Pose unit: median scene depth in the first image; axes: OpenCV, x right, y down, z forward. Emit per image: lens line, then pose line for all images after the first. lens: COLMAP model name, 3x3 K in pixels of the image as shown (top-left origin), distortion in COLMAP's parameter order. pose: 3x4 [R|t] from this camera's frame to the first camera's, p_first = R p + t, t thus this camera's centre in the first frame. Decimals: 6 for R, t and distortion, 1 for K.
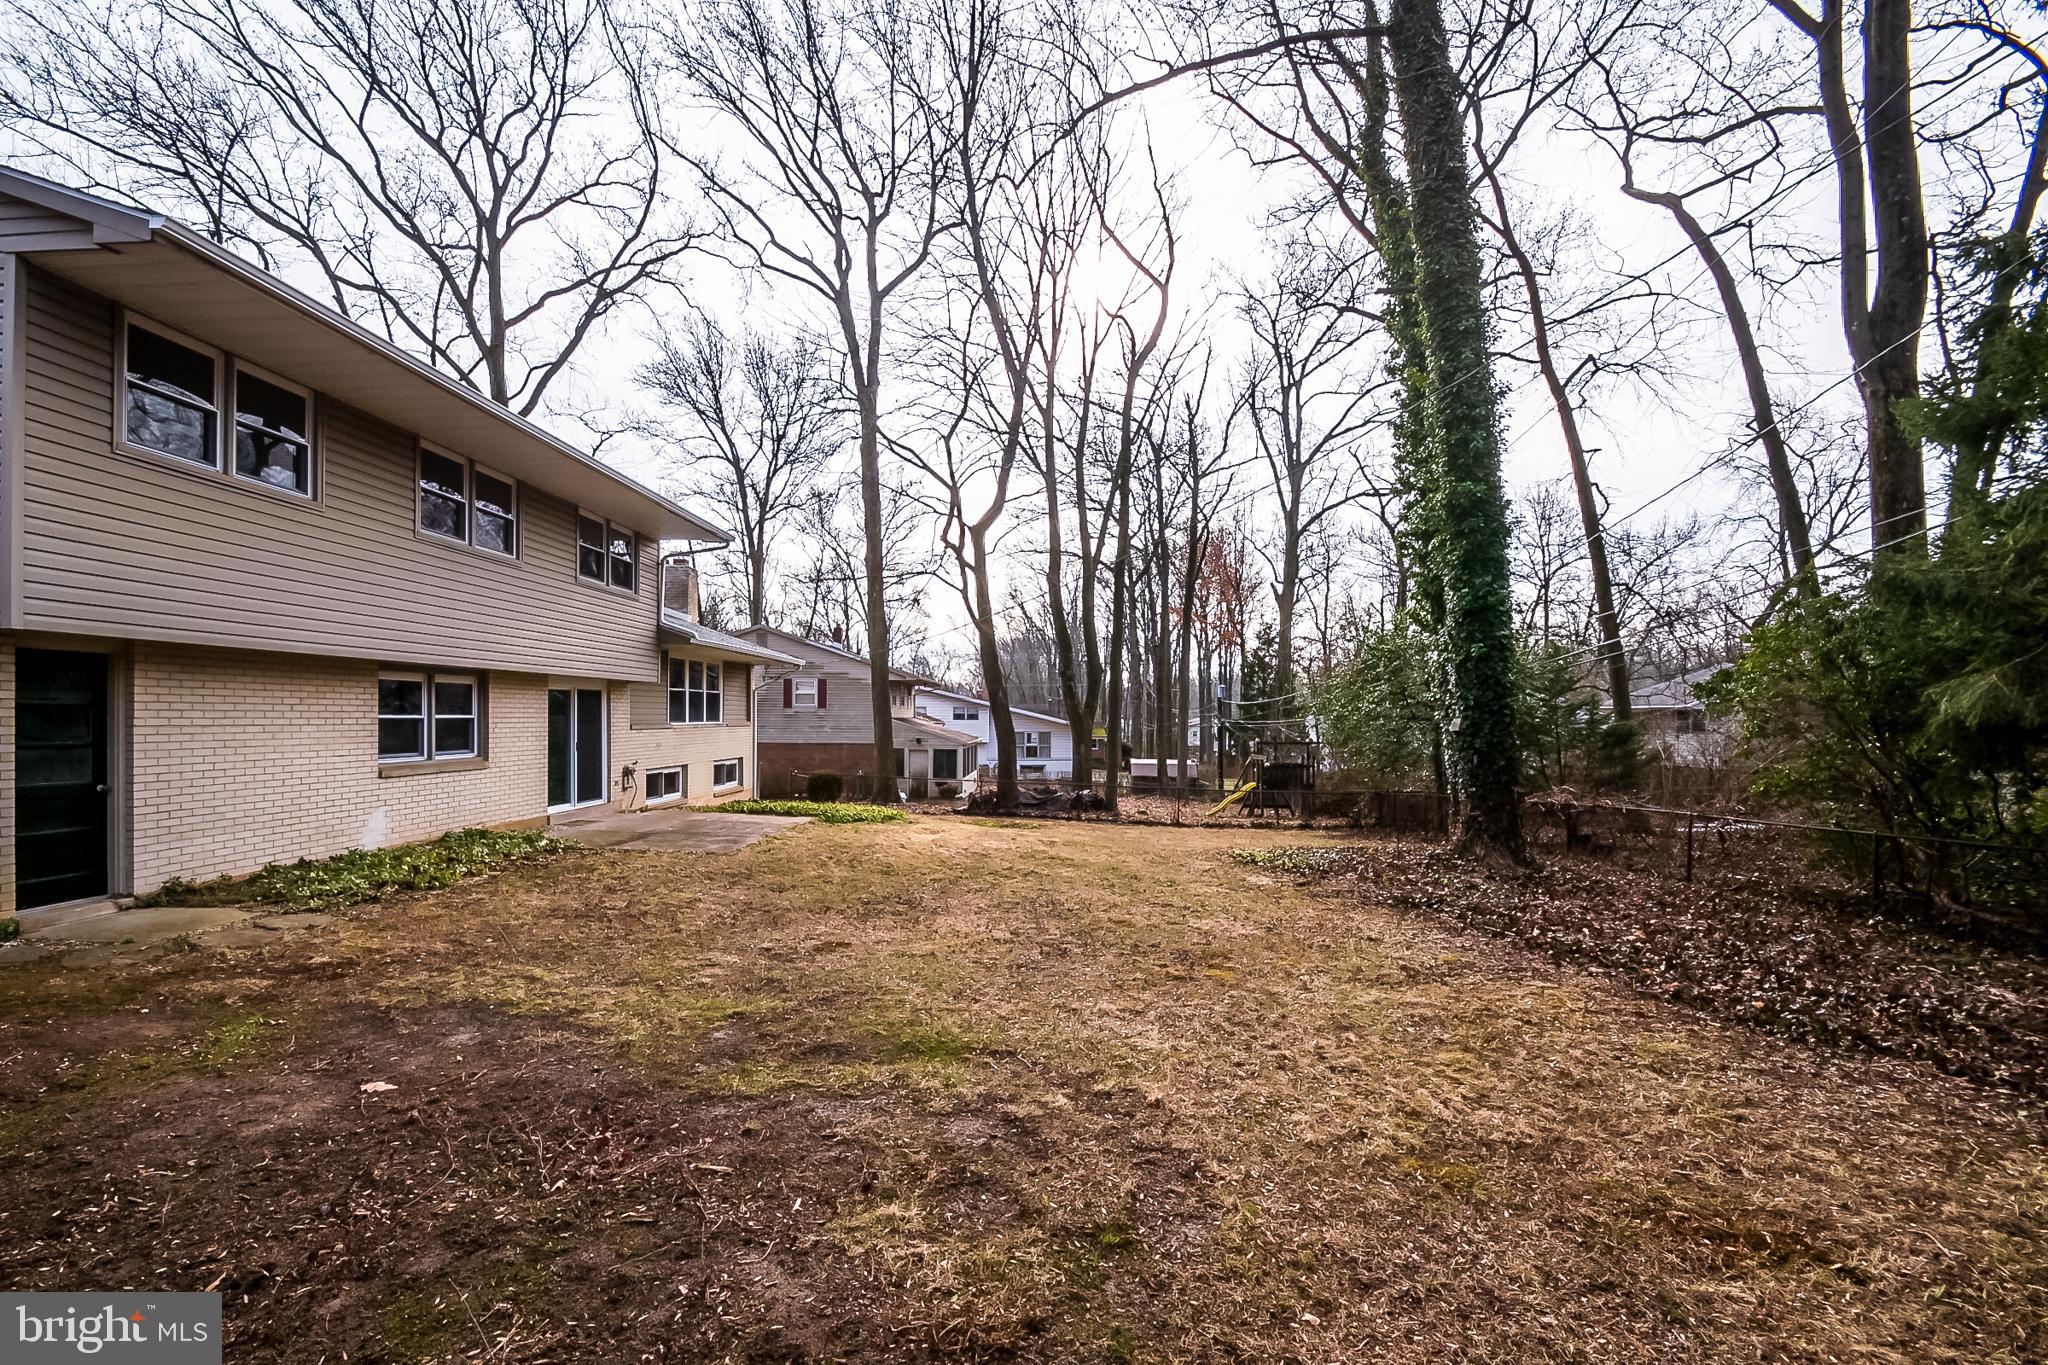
lens RADIAL K [[868.0, 0, 1011.6], [0, 868.0, 719.0], [0, 0, 1]] dist [0.008665, -0.013924]
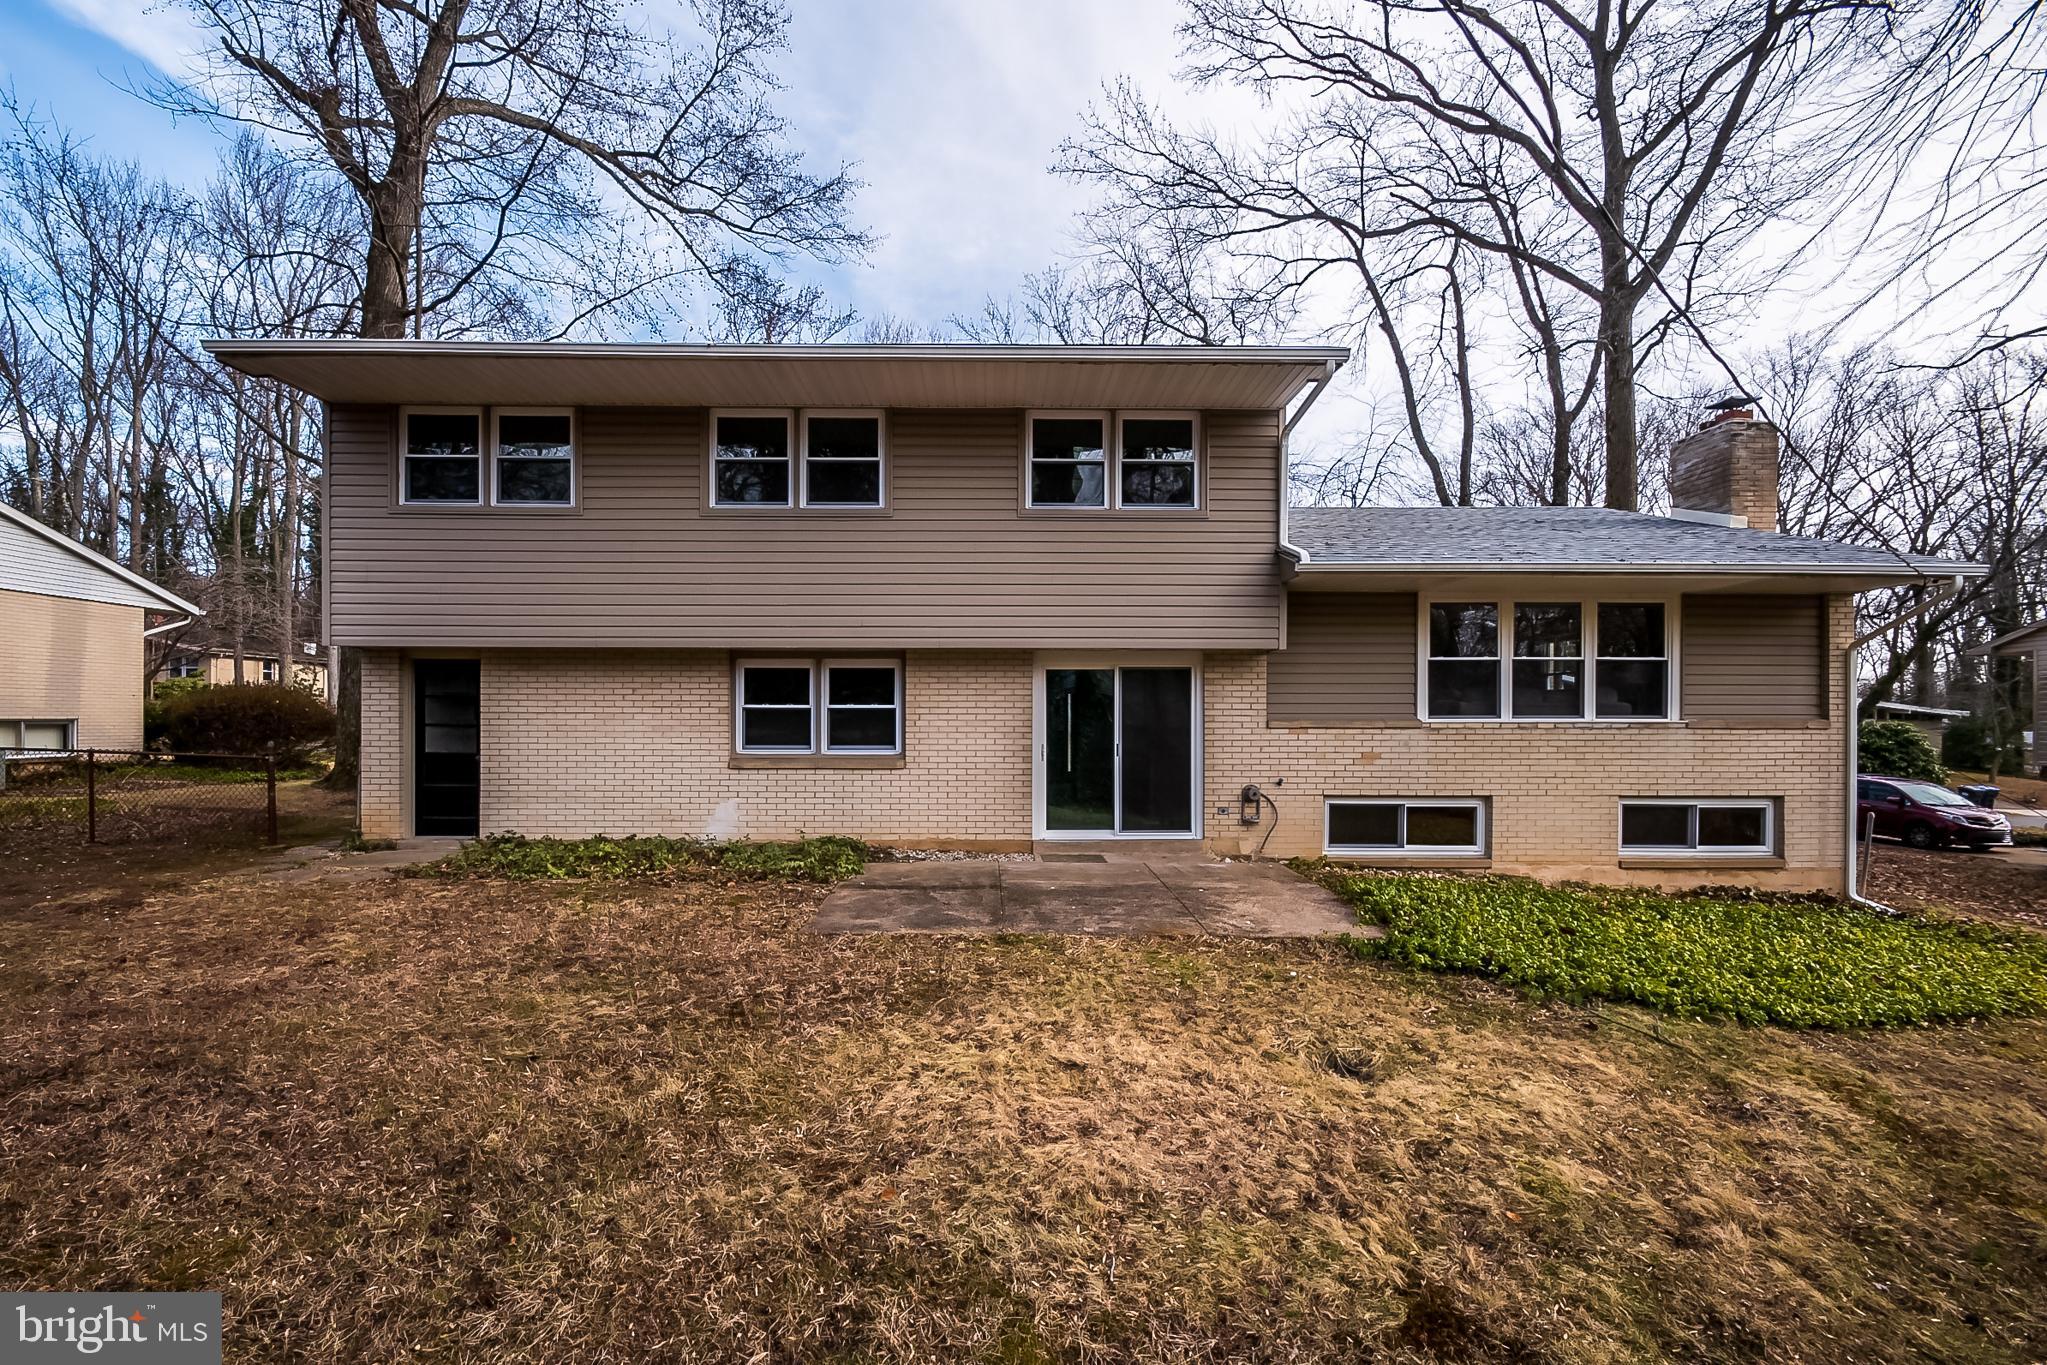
lens RADIAL K [[867.6, 0, 1011.1], [0, 867.6, 719.0], [0, 0, 1]] dist [0.008665, -0.013924]
pose [[0.072789, 0.011805, -0.997278, 0.227122], [-0.005874, 0.999918, 0.011407, -0.001014], [0.997330, 0.005028, 0.072852, 1.038862]]
